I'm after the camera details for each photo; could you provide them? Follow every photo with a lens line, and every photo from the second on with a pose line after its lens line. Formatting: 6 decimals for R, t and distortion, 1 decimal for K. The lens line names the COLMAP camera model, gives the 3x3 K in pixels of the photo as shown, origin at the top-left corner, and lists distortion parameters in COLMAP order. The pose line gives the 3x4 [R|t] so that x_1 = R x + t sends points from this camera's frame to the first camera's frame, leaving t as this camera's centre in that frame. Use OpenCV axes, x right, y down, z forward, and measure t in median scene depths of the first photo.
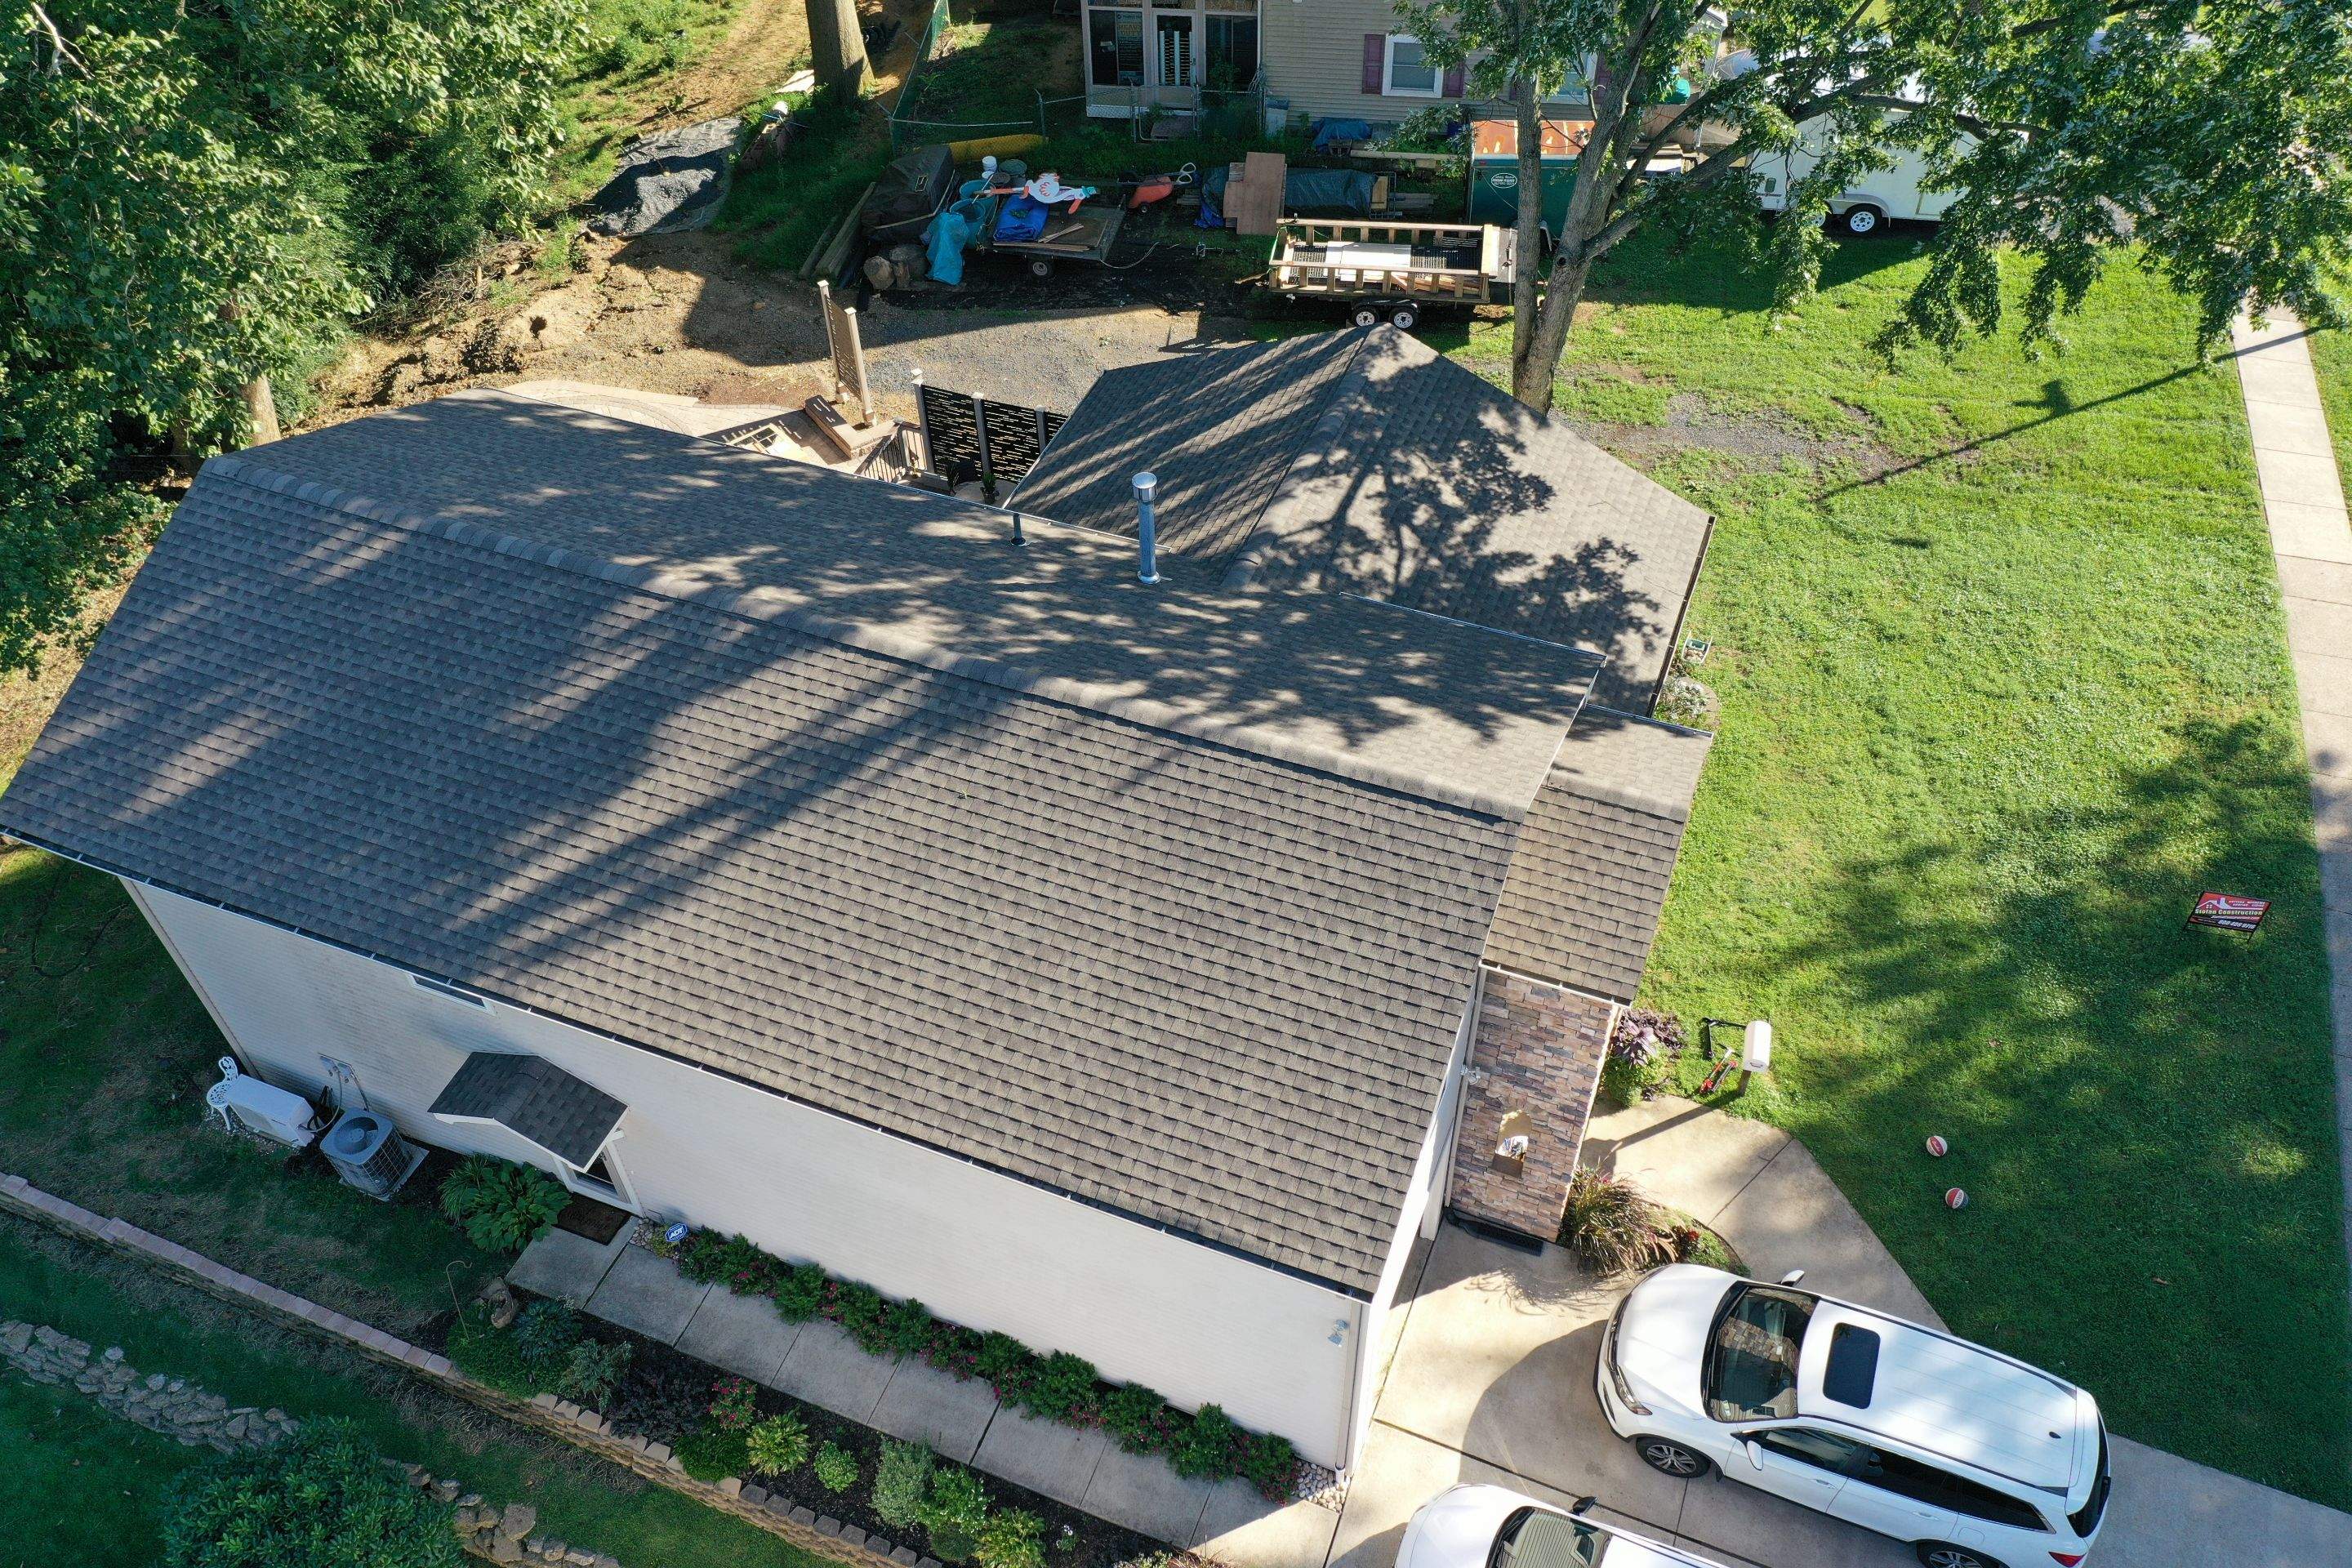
lens RADIAL K [[1837.0, 0, 1176.0], [0, 1837.0, 784.0], [0, 0, 1]] dist [-0.001570, 0.000314]
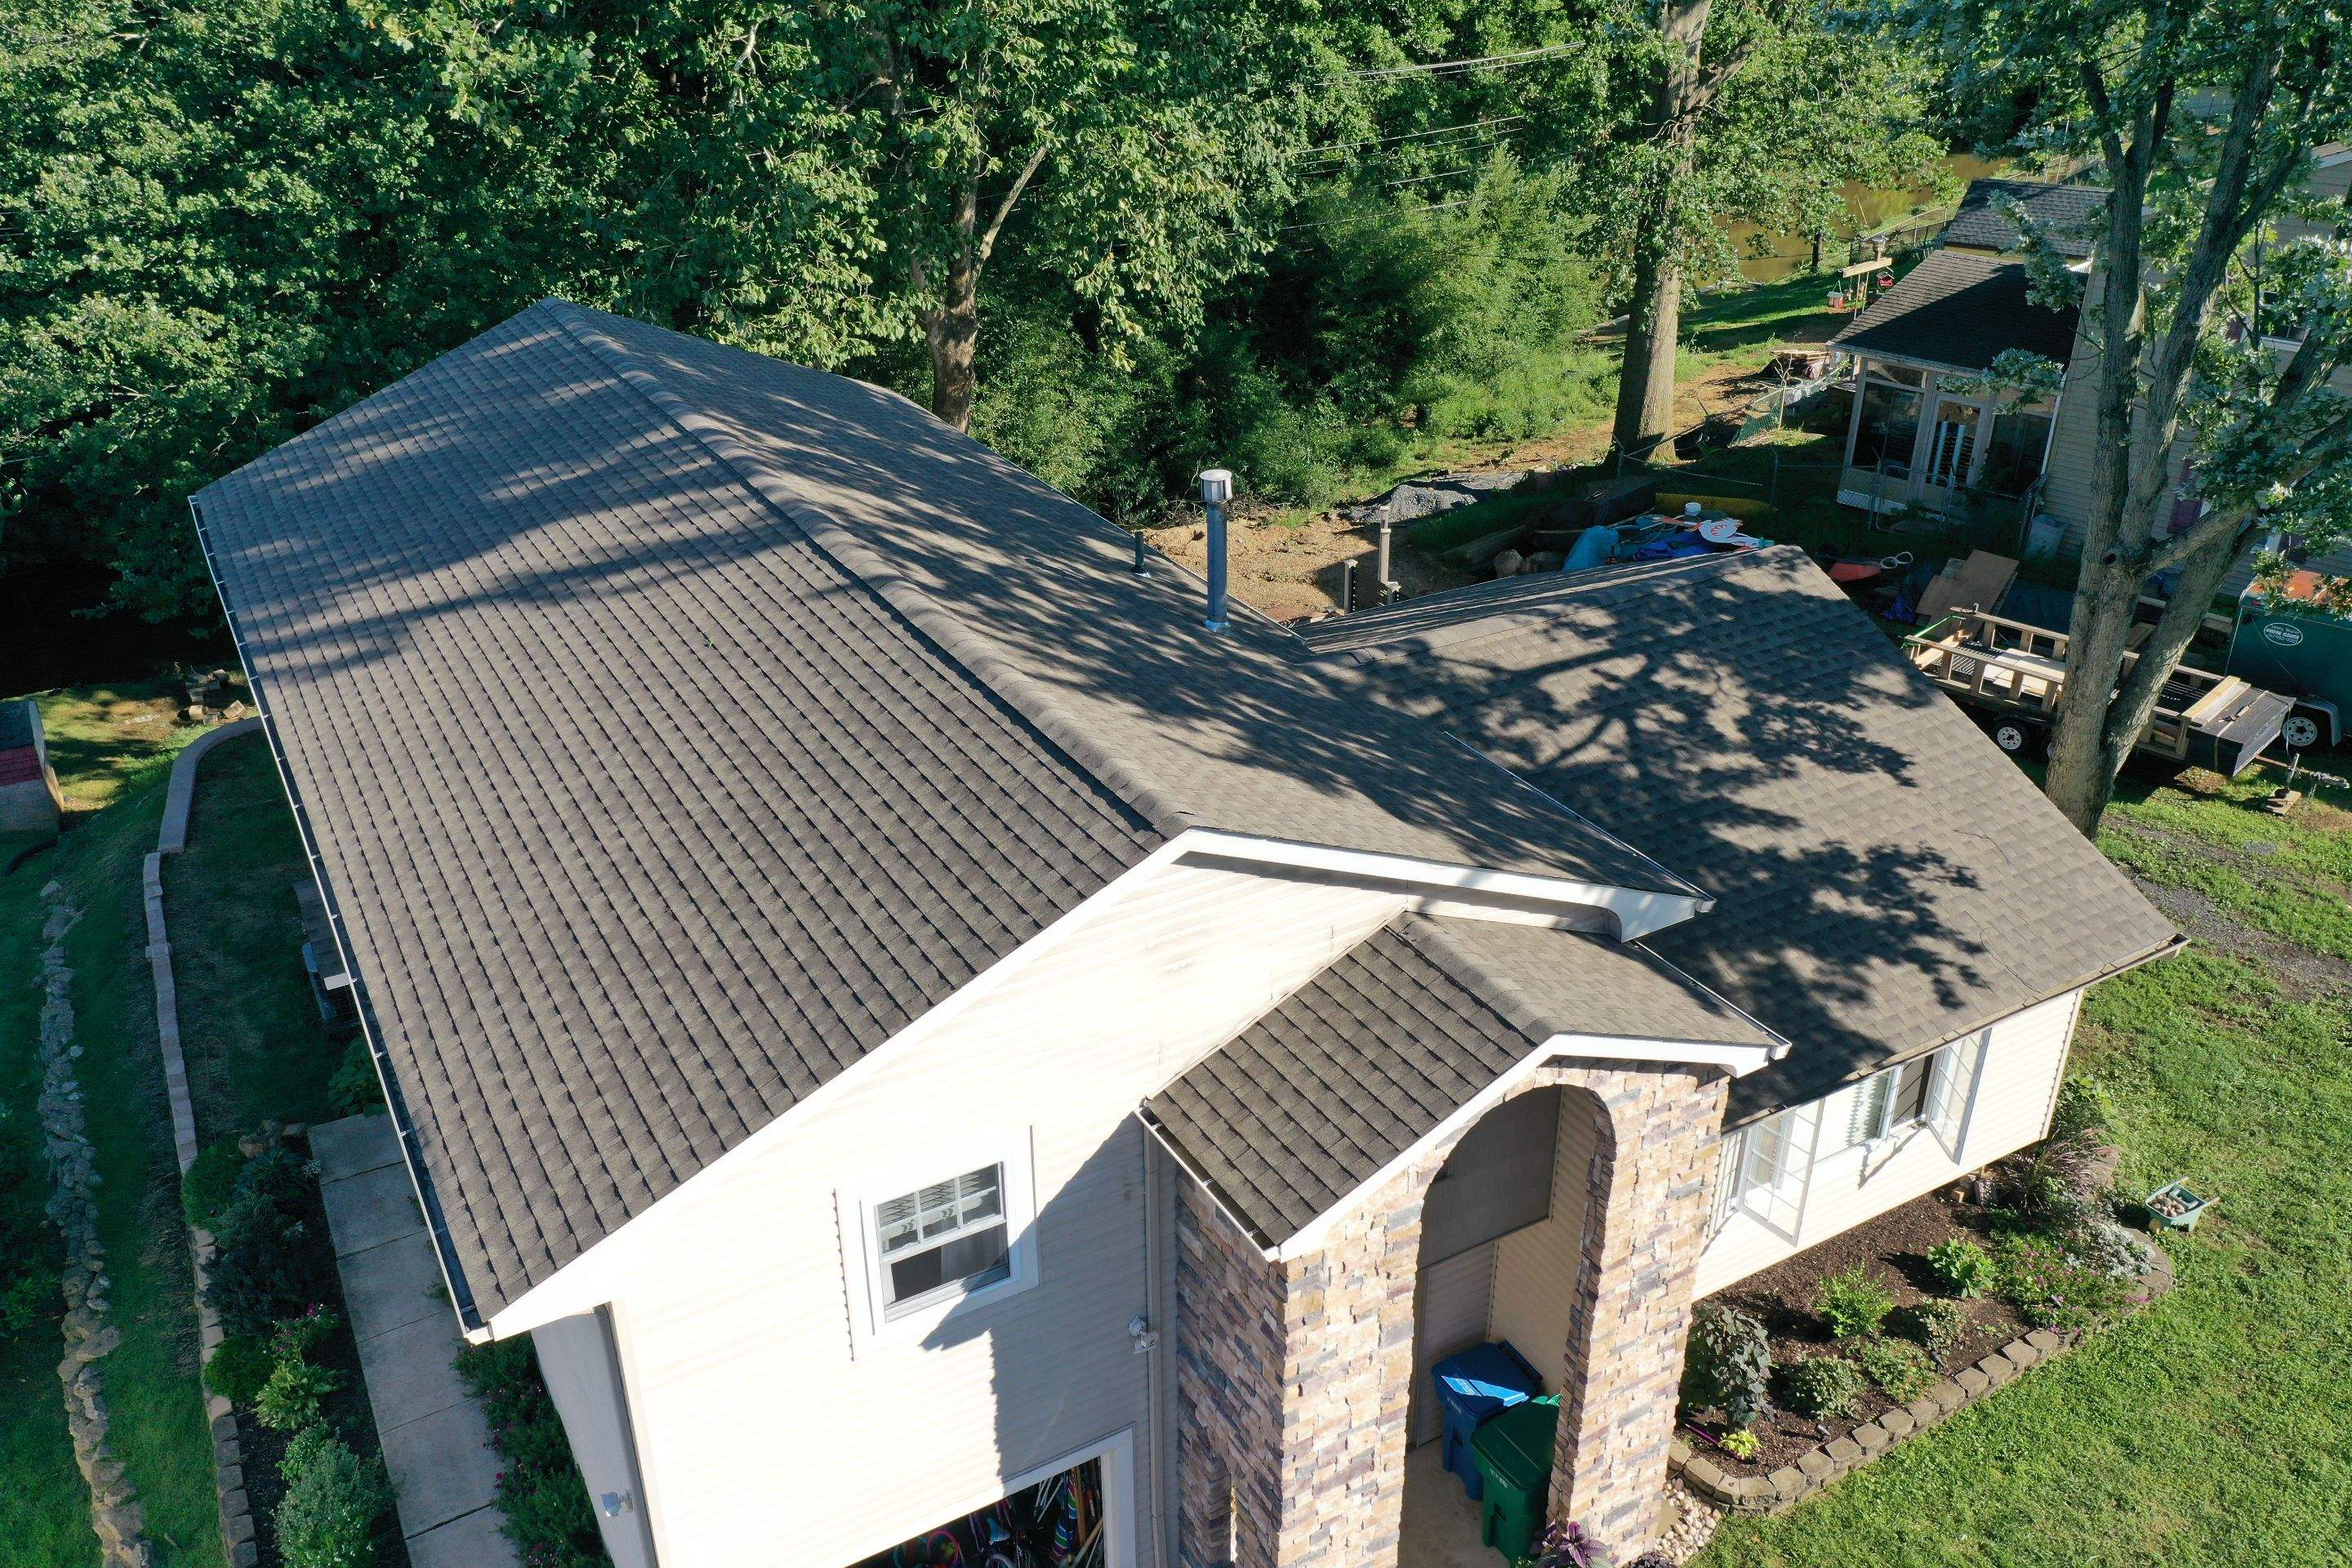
lens RADIAL K [[1843.8, 0, 1149.0], [0, 1843.8, 784.1], [0, 0, 1]] dist [-0.037170, 0.044237]
pose [[0.785087, 0.299296, -0.542274, 0.362850], [-0.449869, 0.877325, -0.167087, 0.078842], [0.425742, 0.375130, 0.823420, 0.342306]]
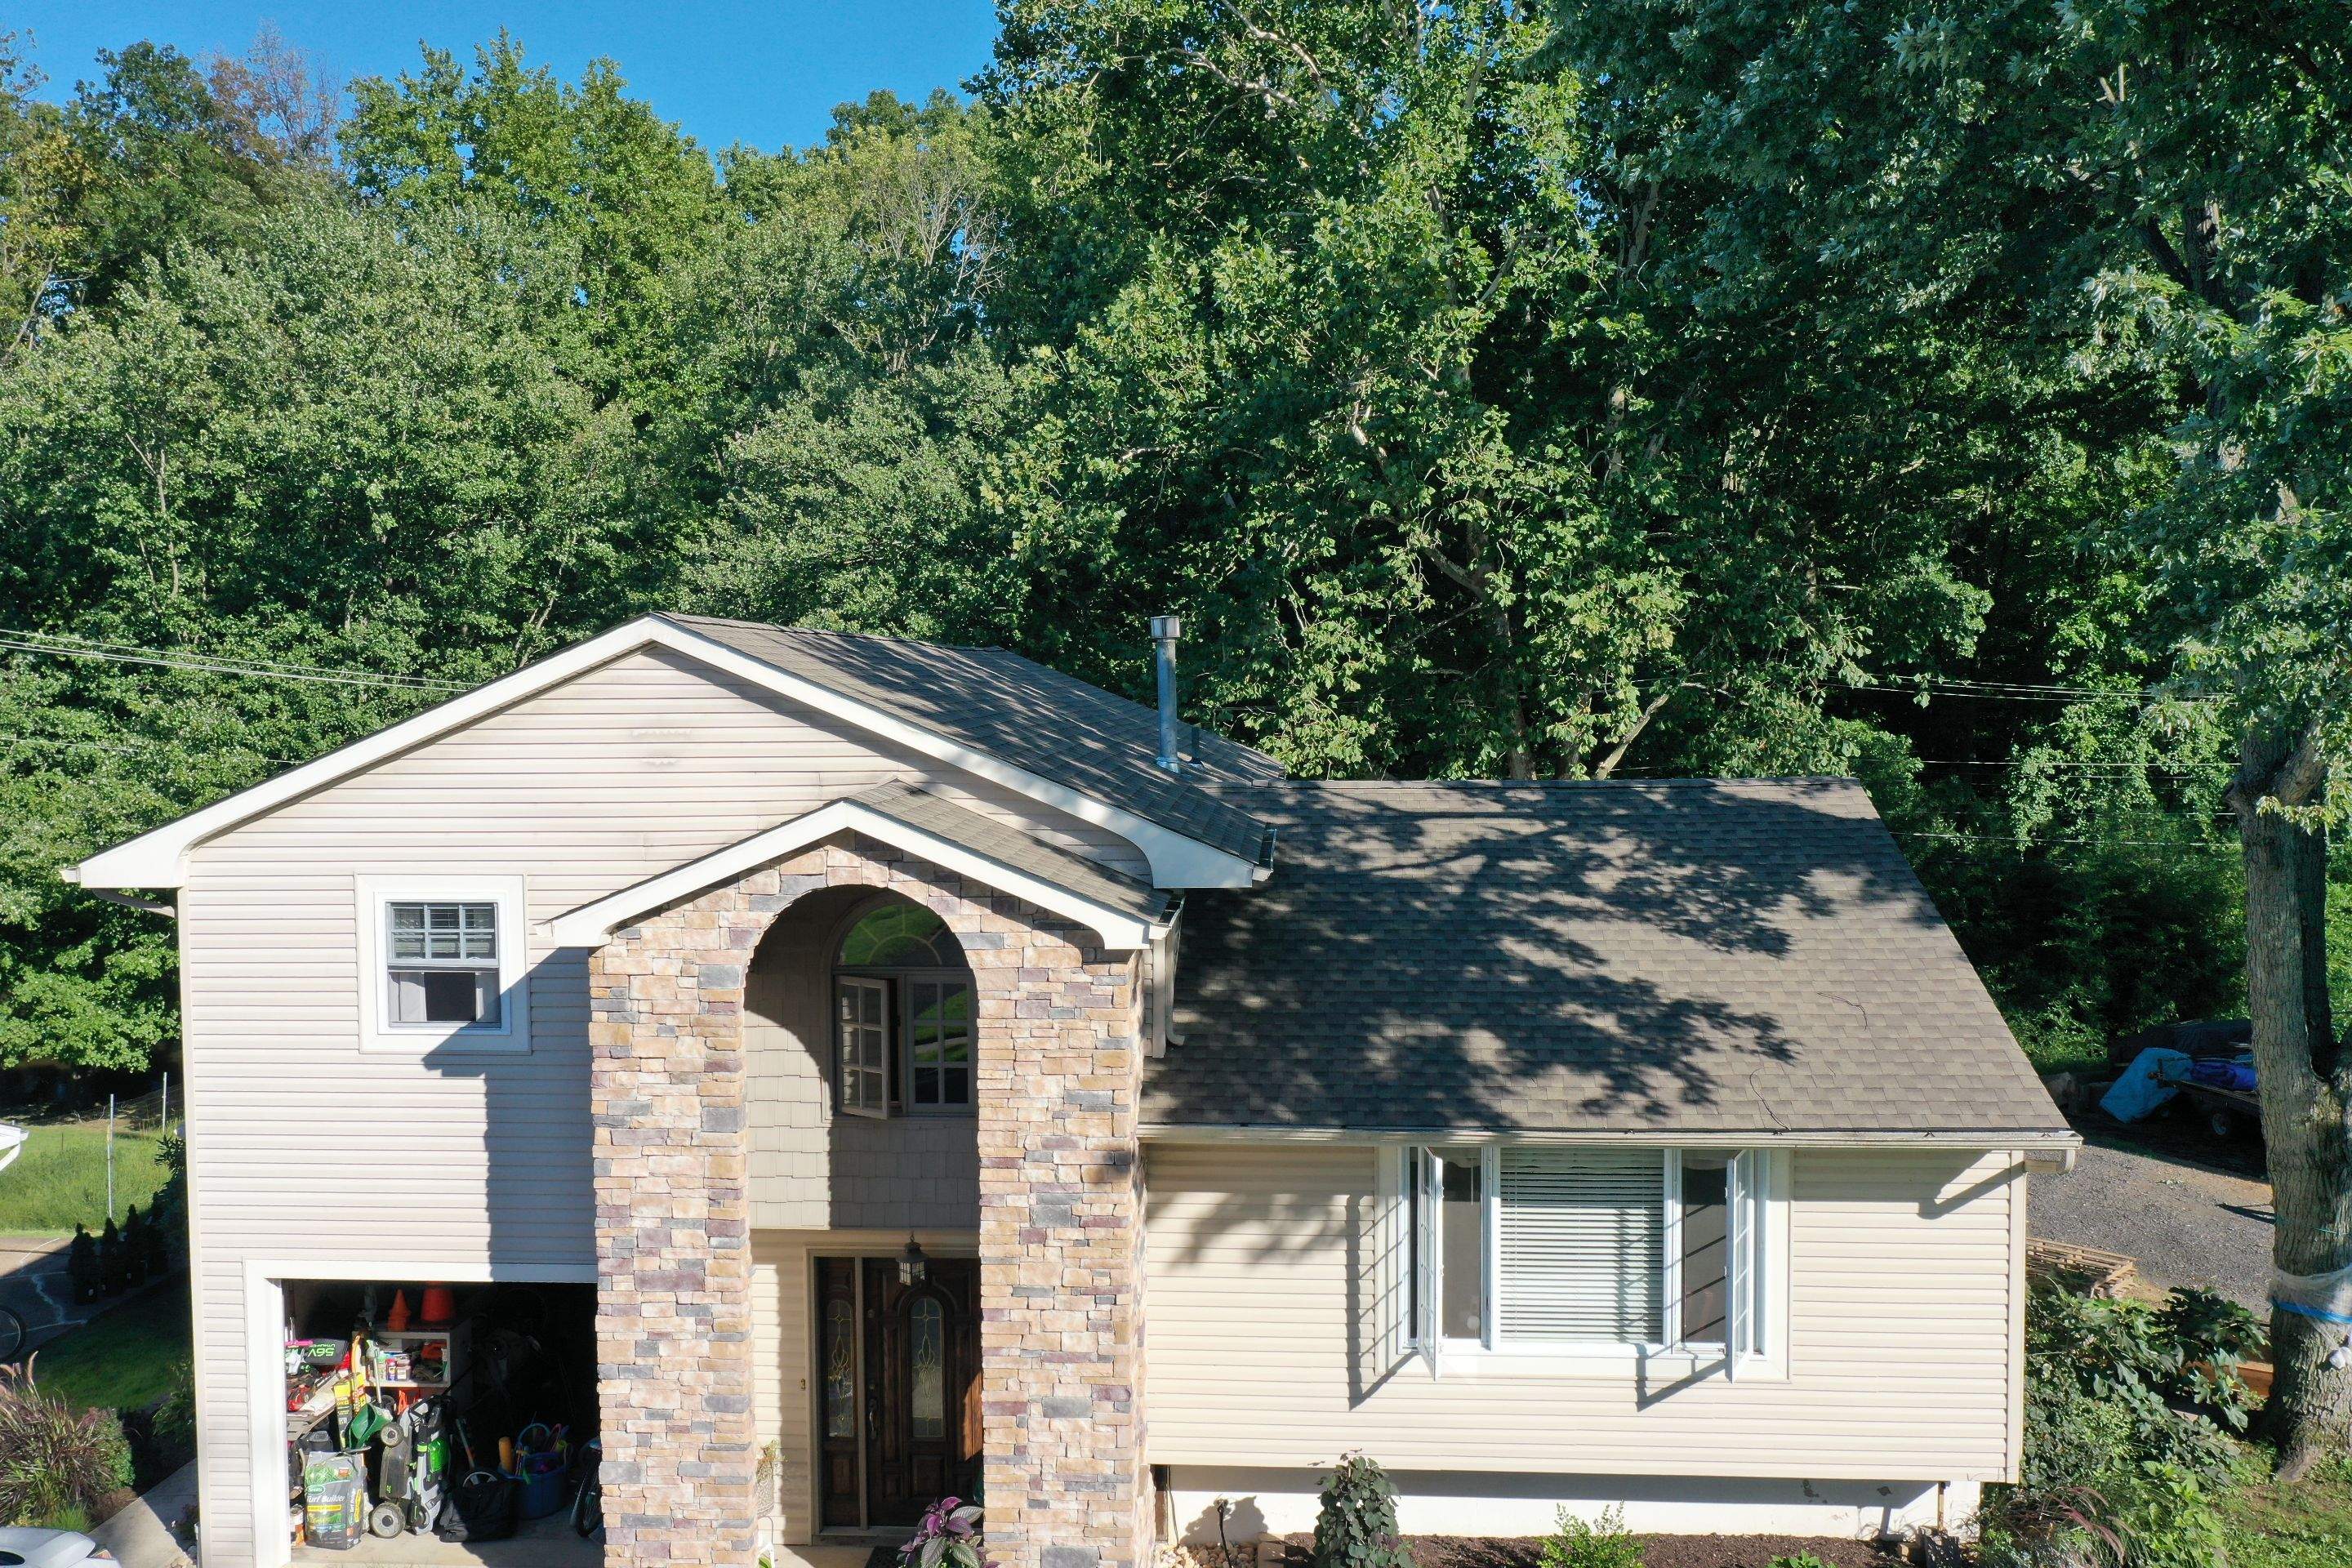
lens RADIAL K [[1837.0, 0, 1176.0], [0, 1837.0, 784.0], [0, 0, 1]] dist [-0.001570, 0.000314]
pose [[0.318283, 0.065329, -0.945742, 0.711943], [-0.678848, 0.712057, -0.179275, 0.034887], [0.661711, 0.699075, 0.270984, 0.716700]]
